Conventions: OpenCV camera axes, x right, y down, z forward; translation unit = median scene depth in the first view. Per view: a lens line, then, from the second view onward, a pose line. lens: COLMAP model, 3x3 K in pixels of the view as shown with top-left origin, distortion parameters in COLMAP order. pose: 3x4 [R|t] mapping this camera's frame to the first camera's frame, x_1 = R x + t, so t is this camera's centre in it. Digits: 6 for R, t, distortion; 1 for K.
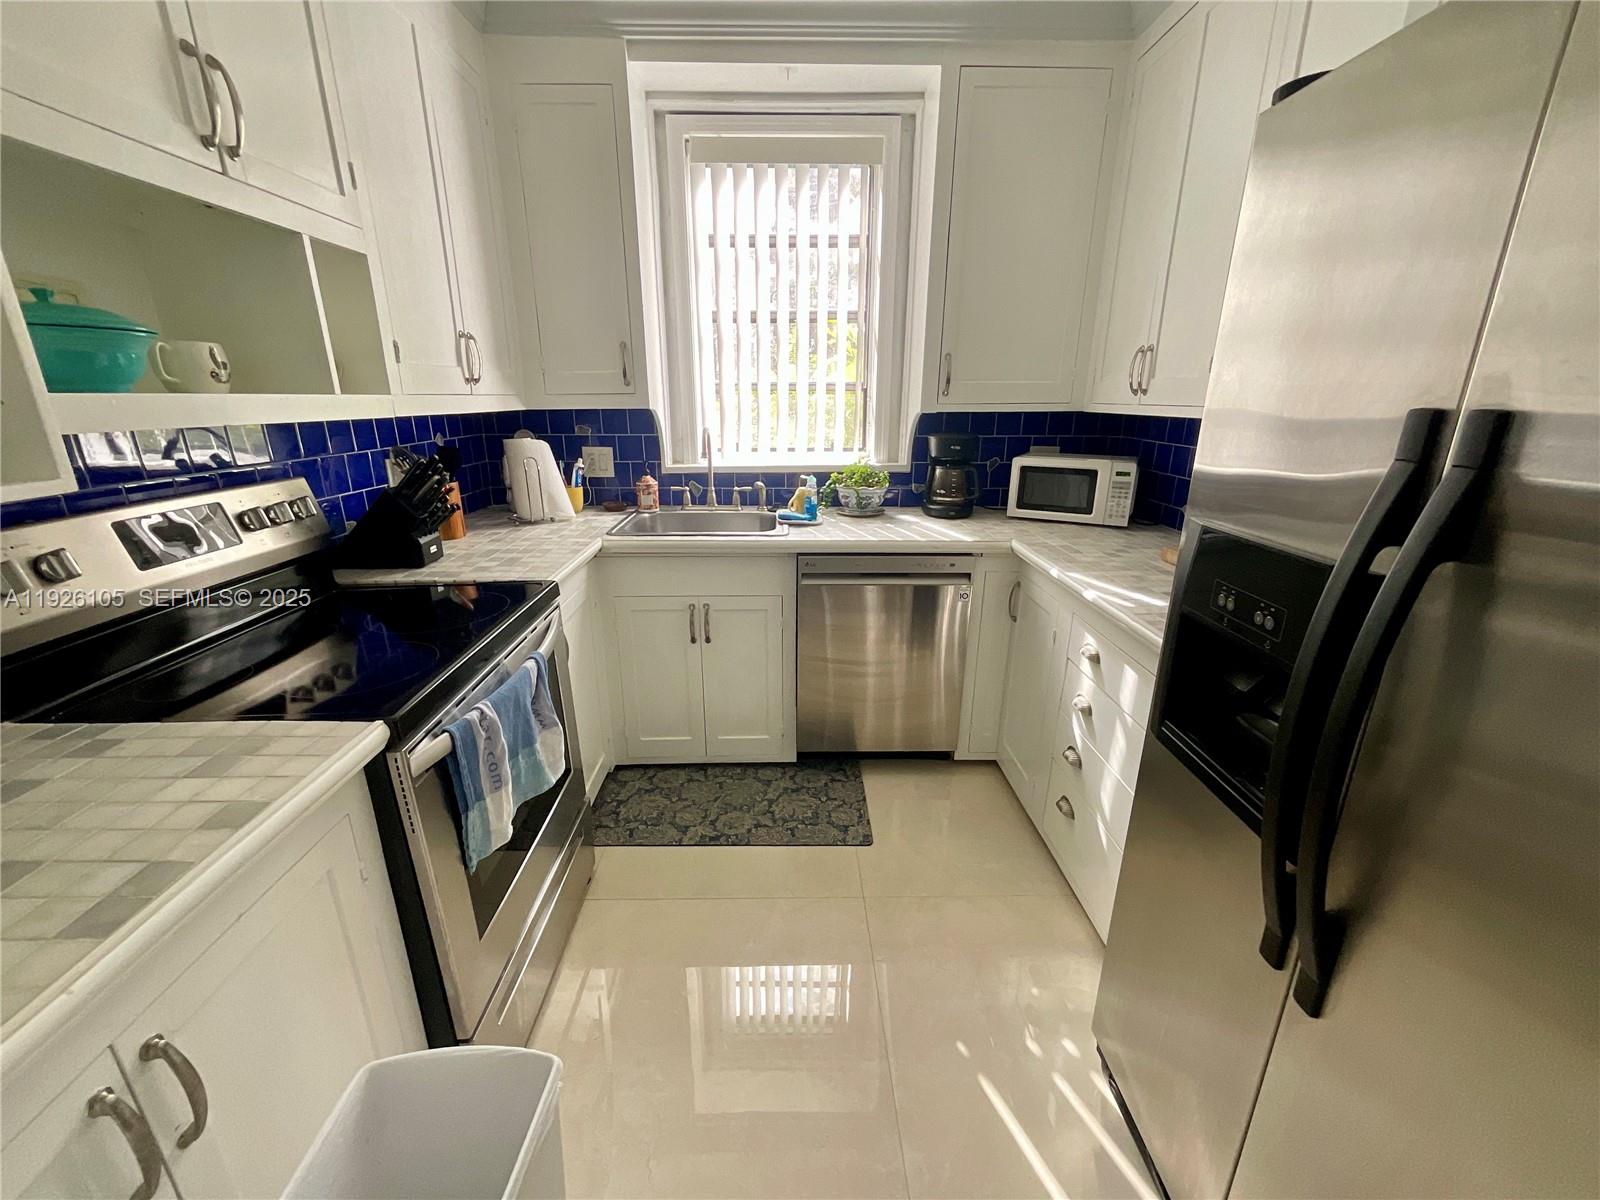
lens RADIAL K [[646.5, 0, 803.0], [0, 646.5, 601.3], [0, 0, 1]] dist [0.000459, -0.000605]
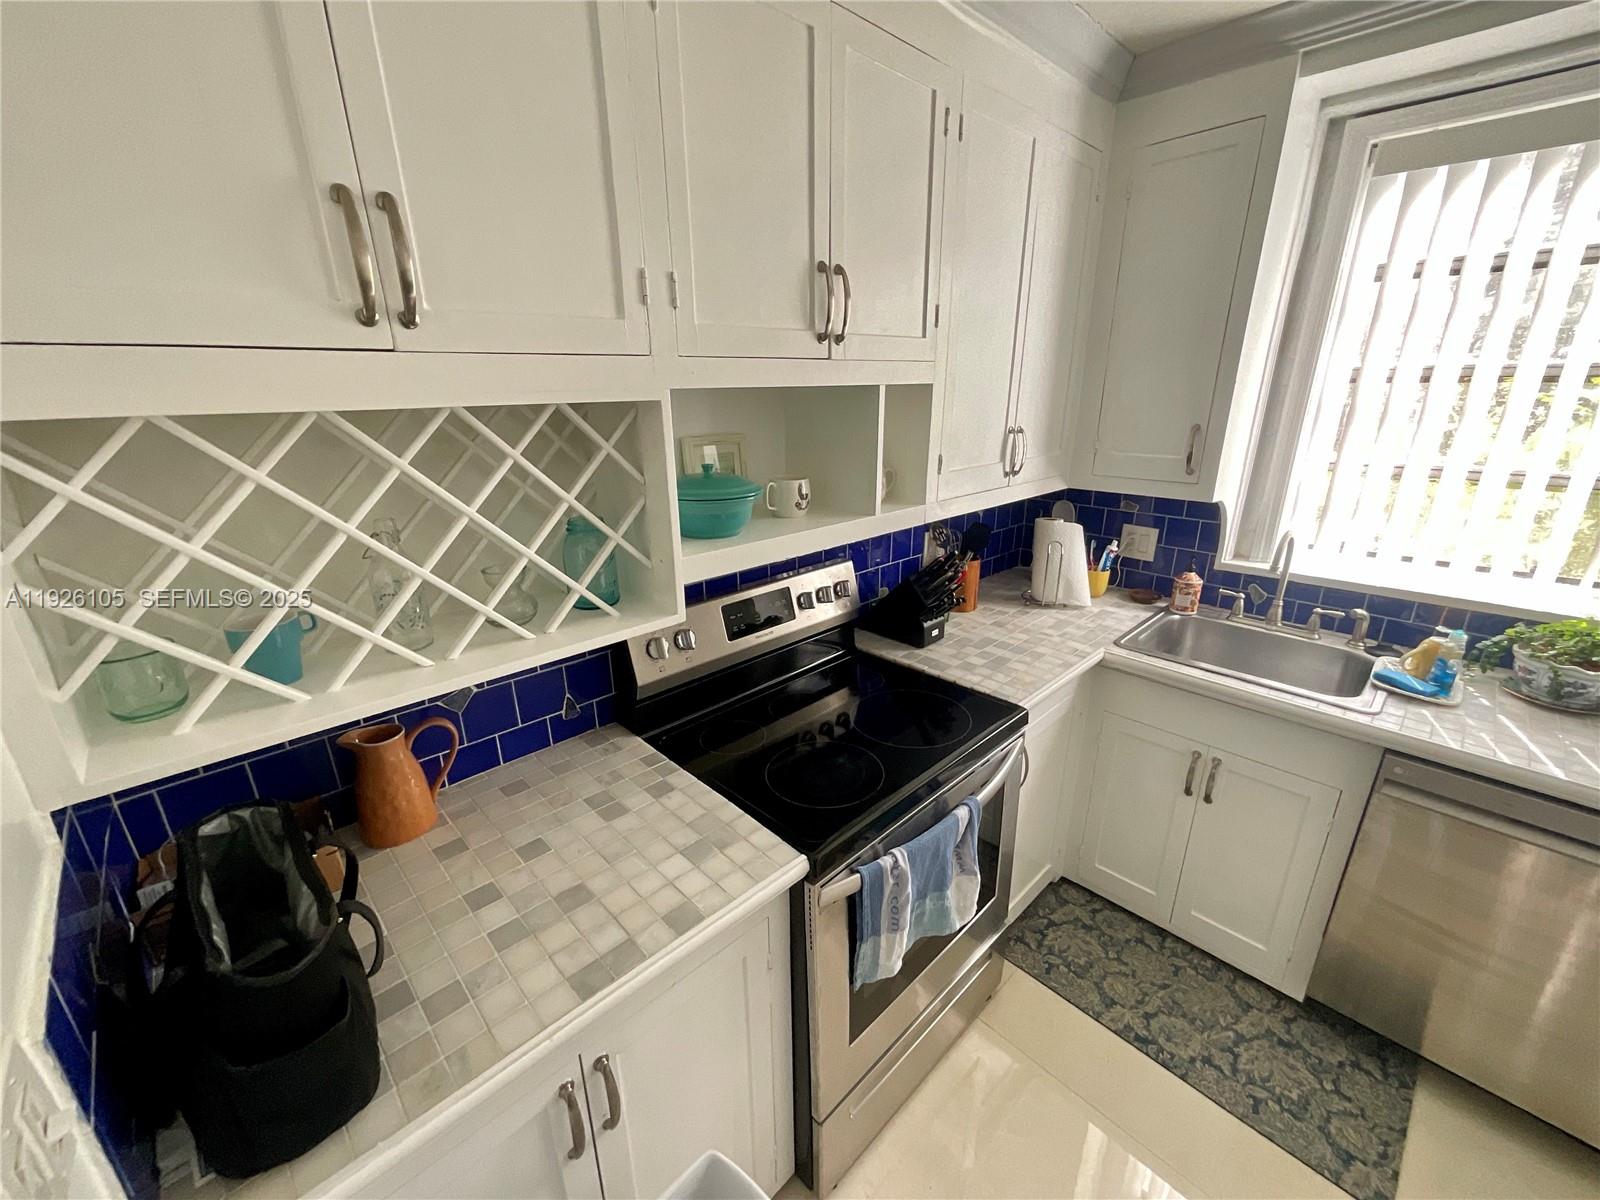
lens RADIAL K [[646.5, 0, 801.4], [0, 646.5, 602.3], [0, 0, 1]] dist [0.000459, -0.000605]
pose [[0.673414, 0.231914, -0.701947, 0.020092], [-0.216940, 0.969709, 0.112257, -0.173284], [0.706718, 0.076685, 0.703327, 0.068566]]
